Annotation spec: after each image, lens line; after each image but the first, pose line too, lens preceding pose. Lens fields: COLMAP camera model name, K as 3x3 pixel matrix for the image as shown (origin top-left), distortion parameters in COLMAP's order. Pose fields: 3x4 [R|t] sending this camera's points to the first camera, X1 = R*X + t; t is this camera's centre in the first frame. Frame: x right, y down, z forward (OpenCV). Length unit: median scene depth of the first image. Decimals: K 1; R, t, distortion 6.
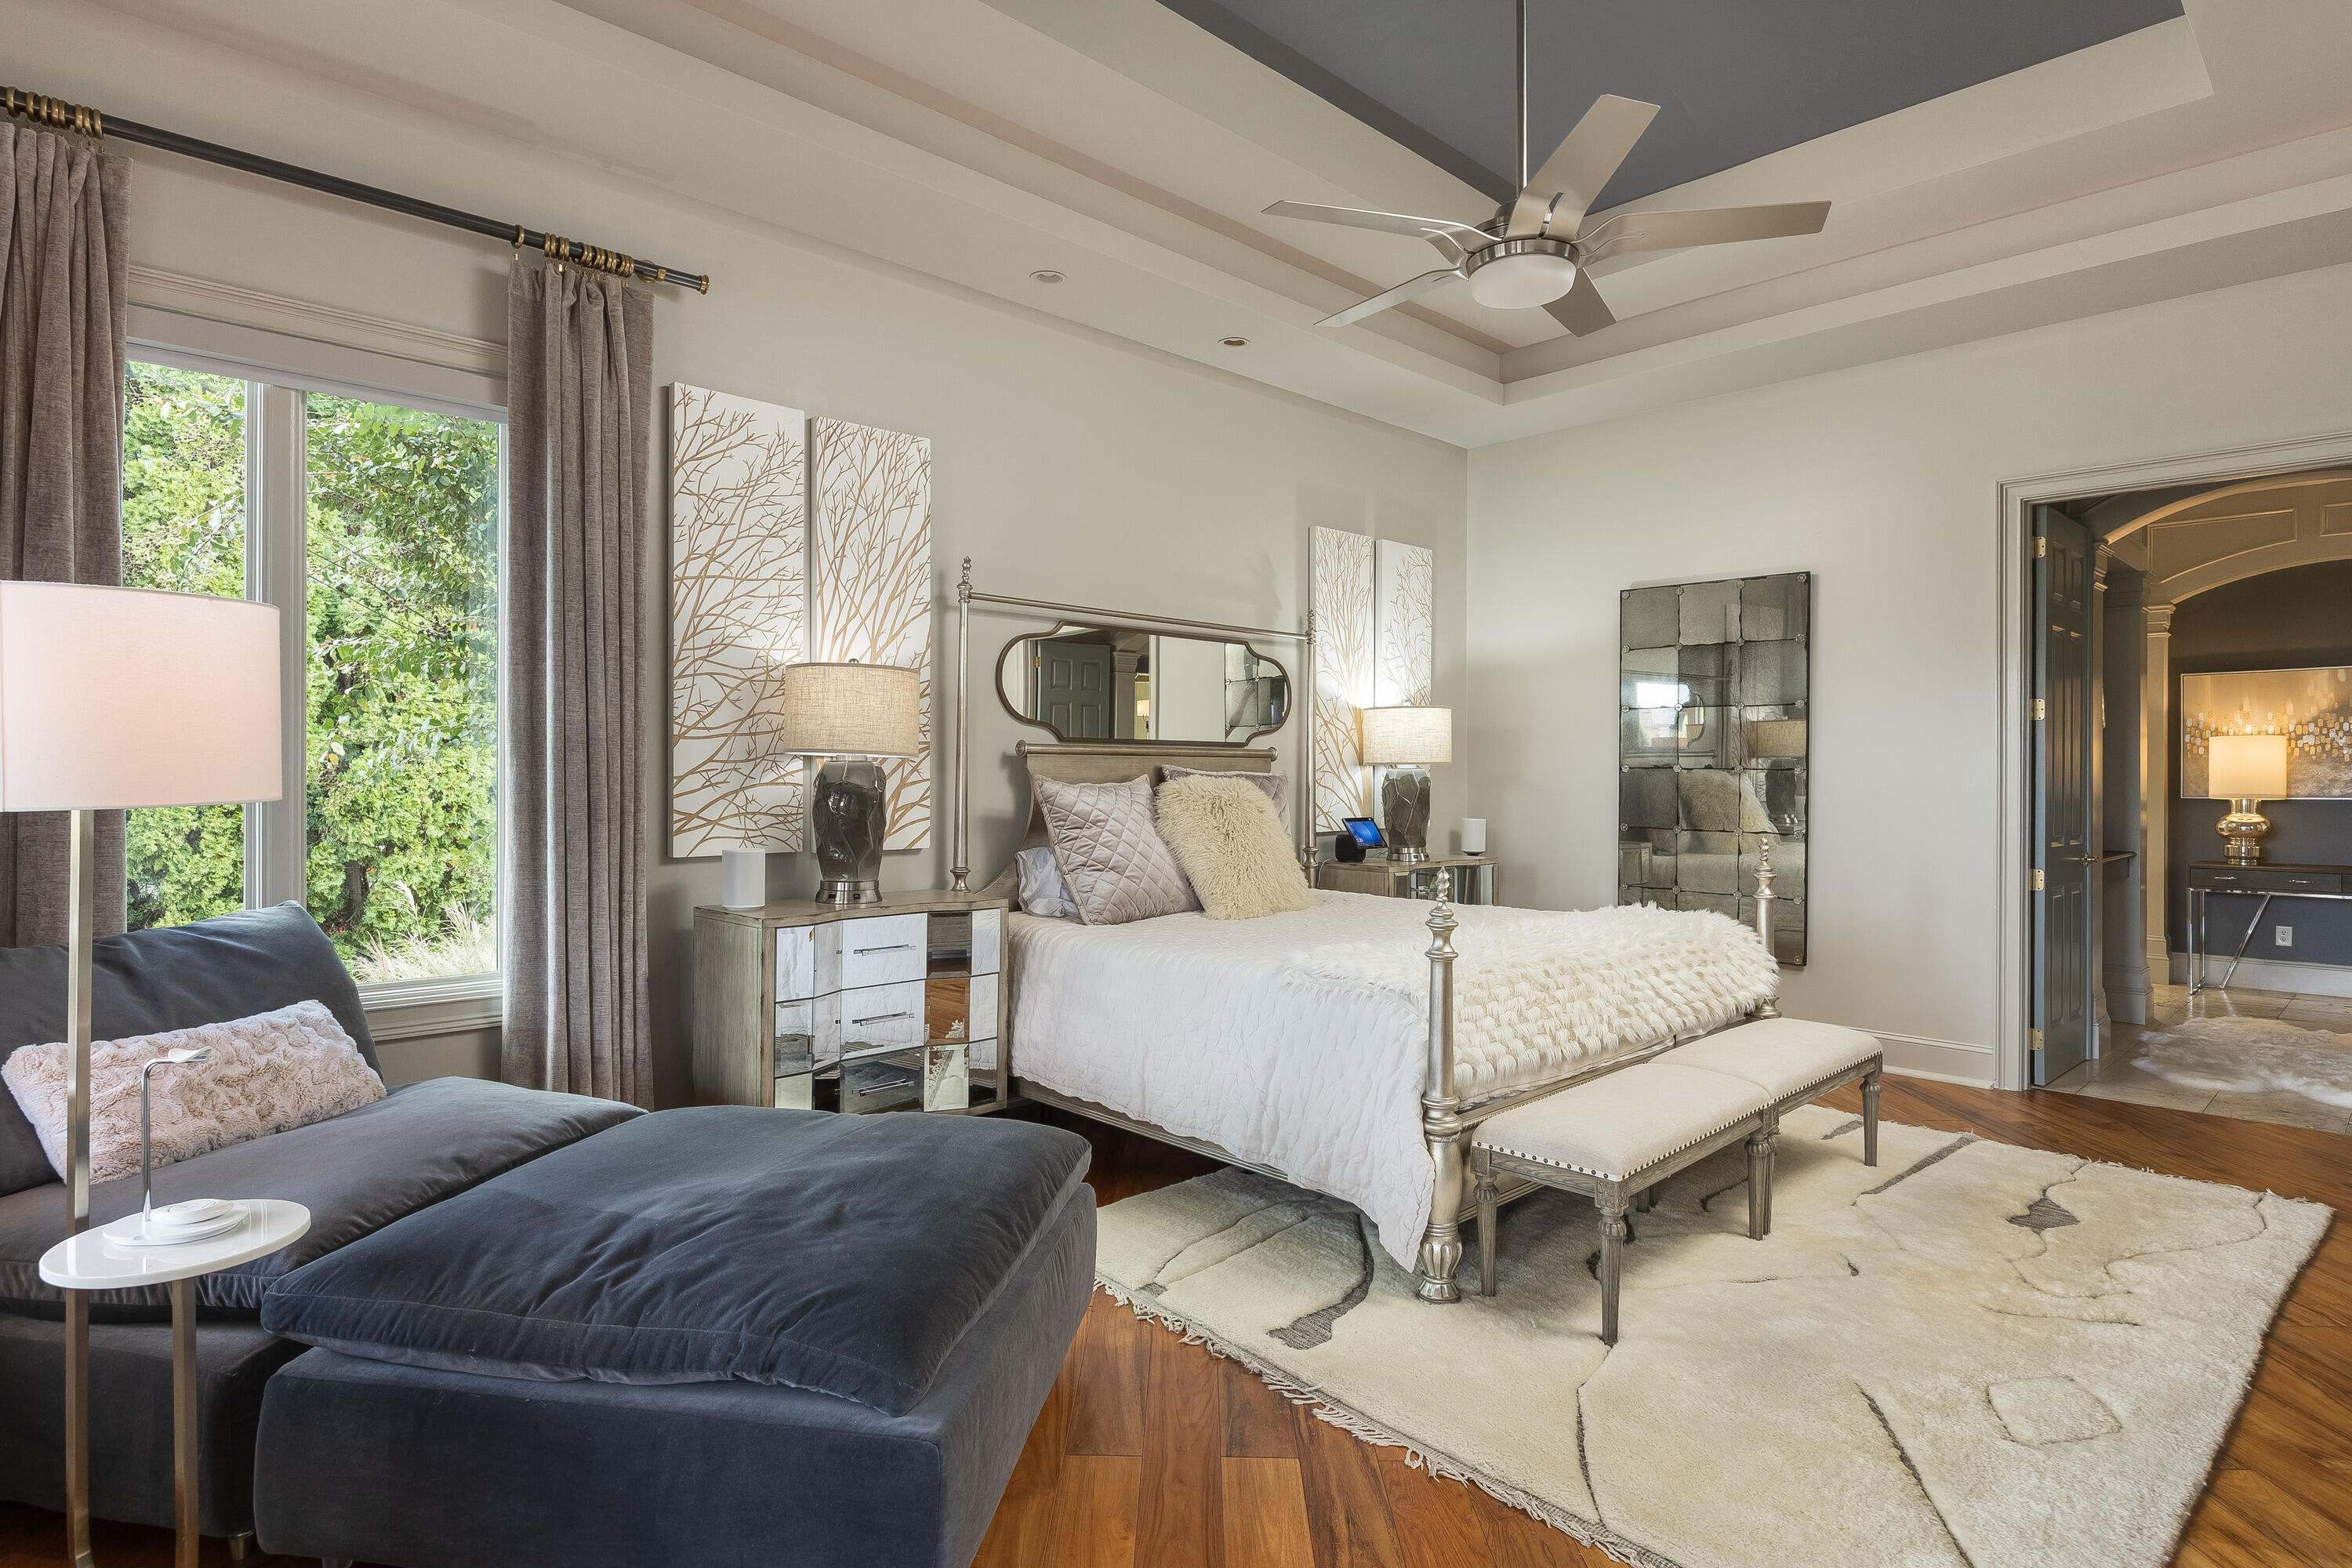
lens RADIAL K [[1249.8, 0, 1183.5], [0, 1249.8, 782.0], [0, 0, 1]] dist [0.004462, 0.000155]
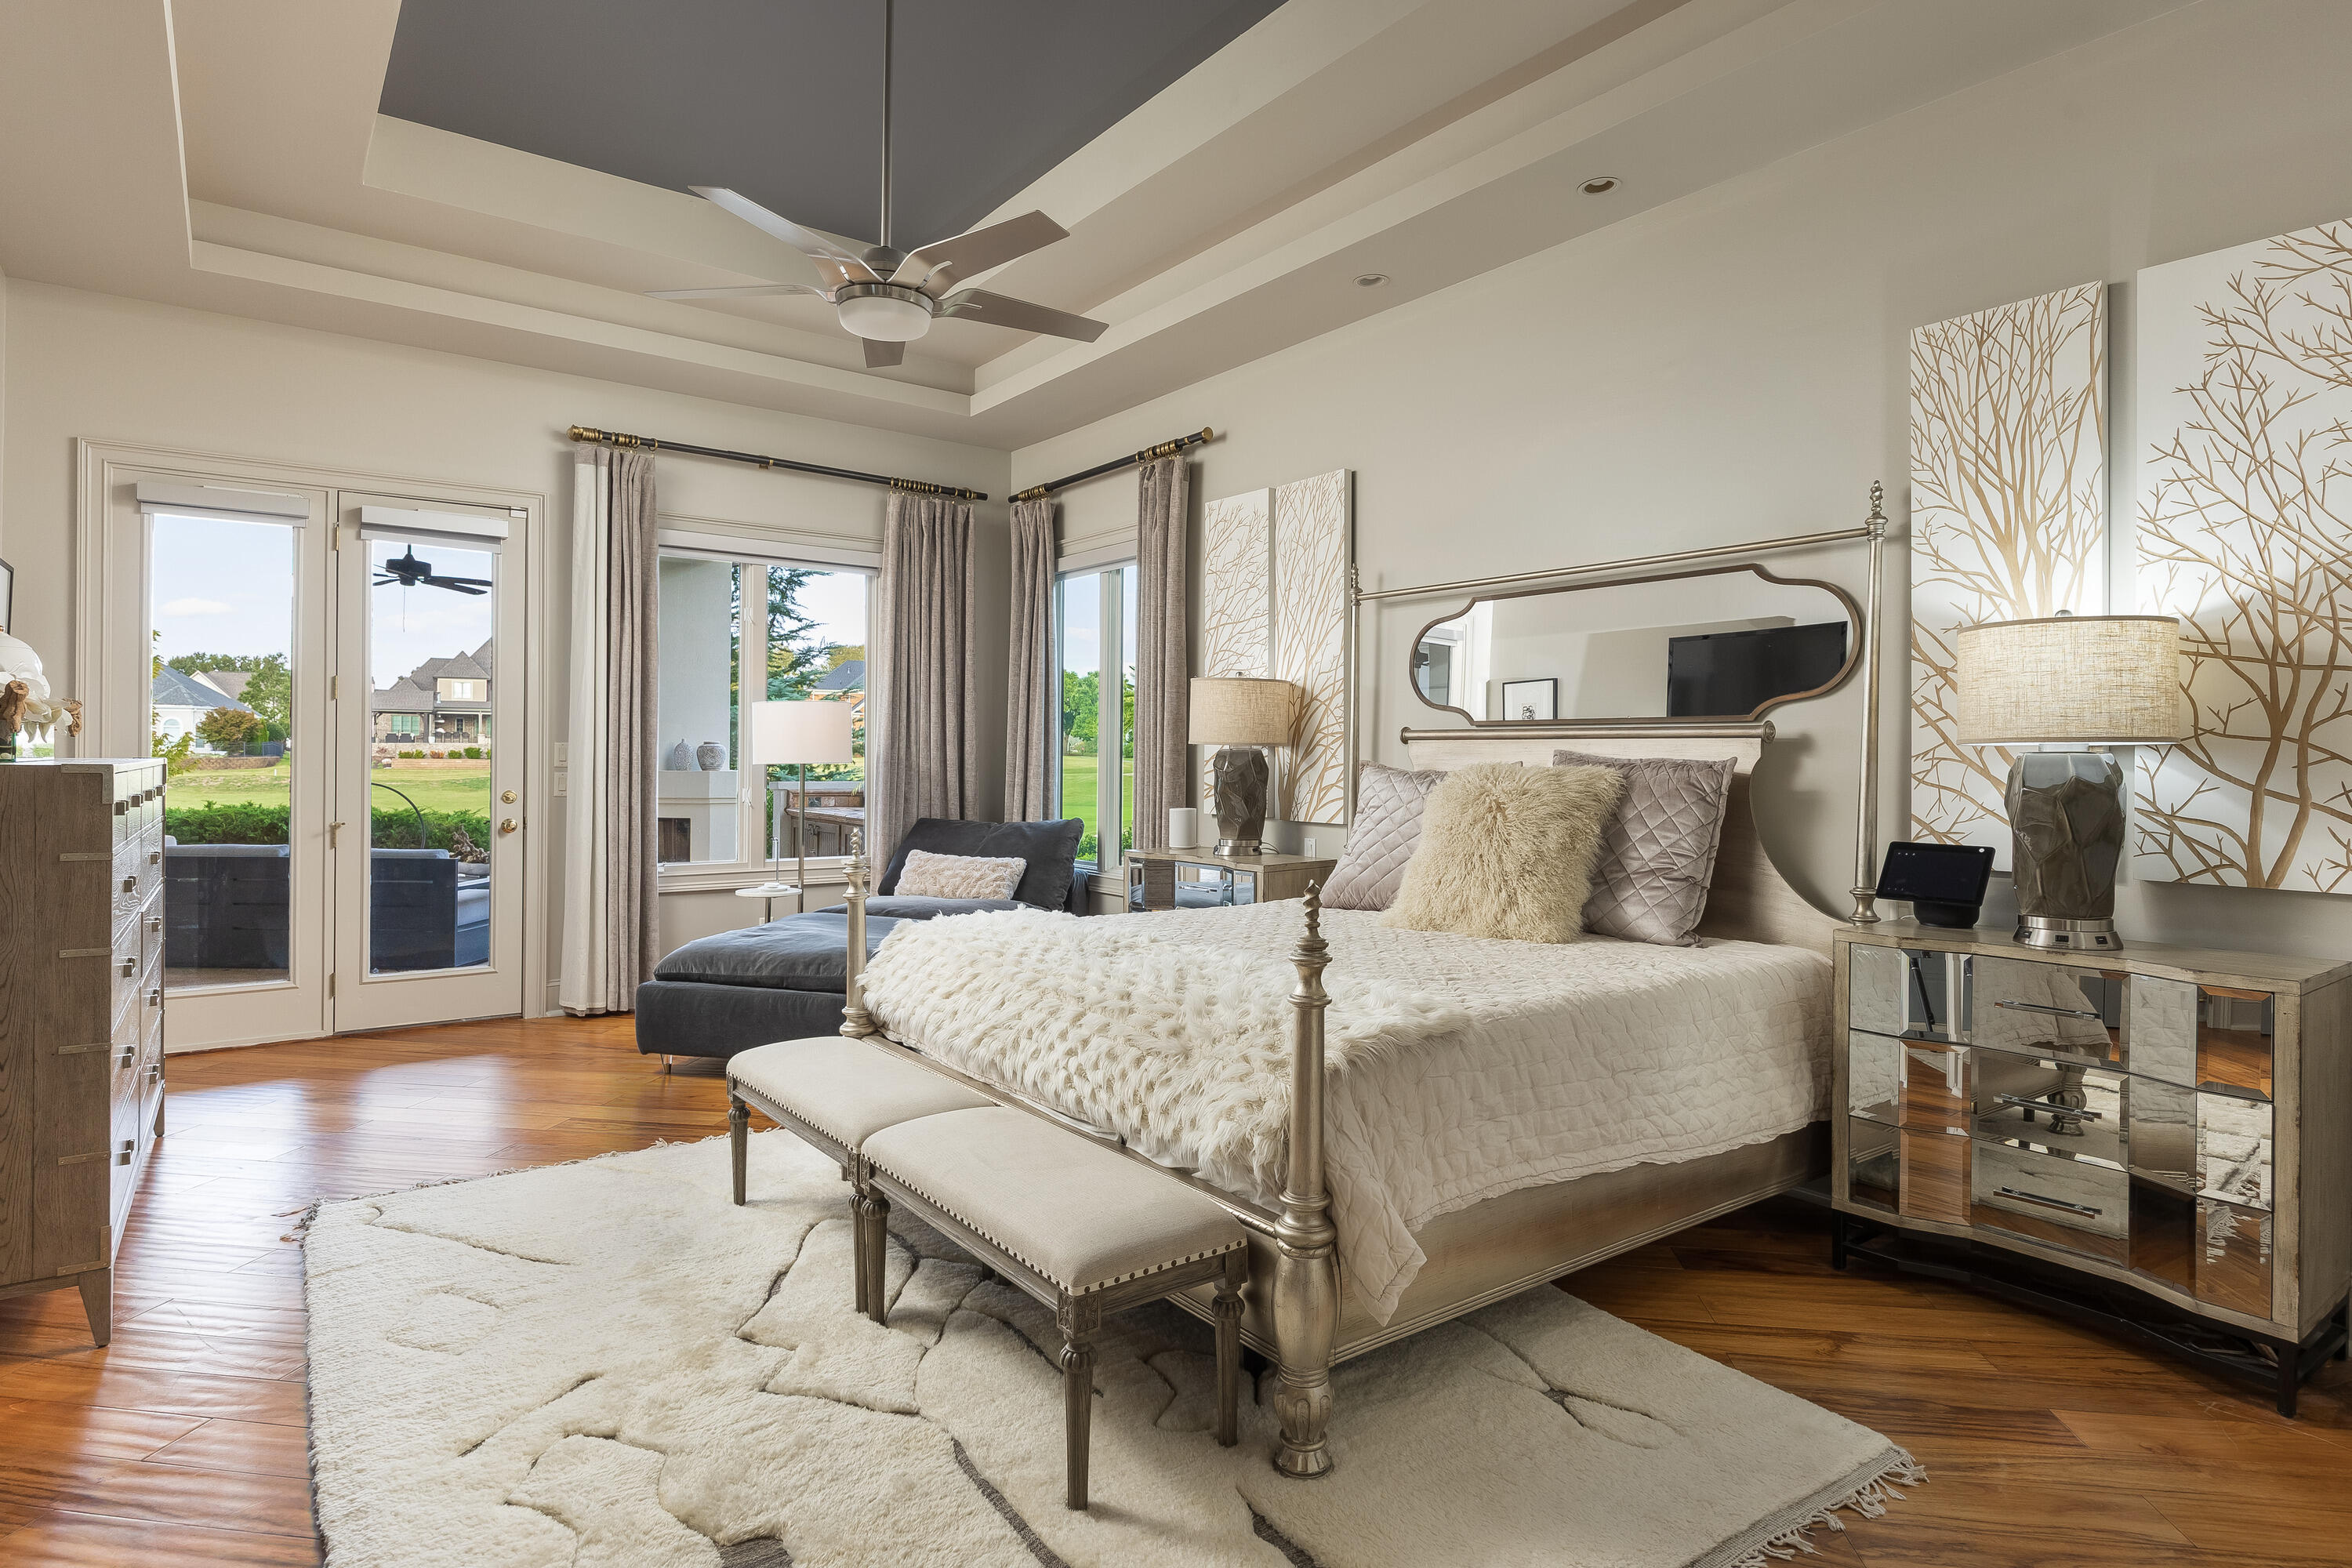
lens RADIAL K [[1249.8, 0, 1182.4], [0, 1249.8, 770.0], [0, 0, 1]] dist [0.004462, 0.000155]
pose [[-0.113916, 0.008339, -0.993455, 1.017568], [-0.011829, 0.999883, 0.009749, -0.007445], [0.993420, 0.012862, -0.113804, 1.051256]]
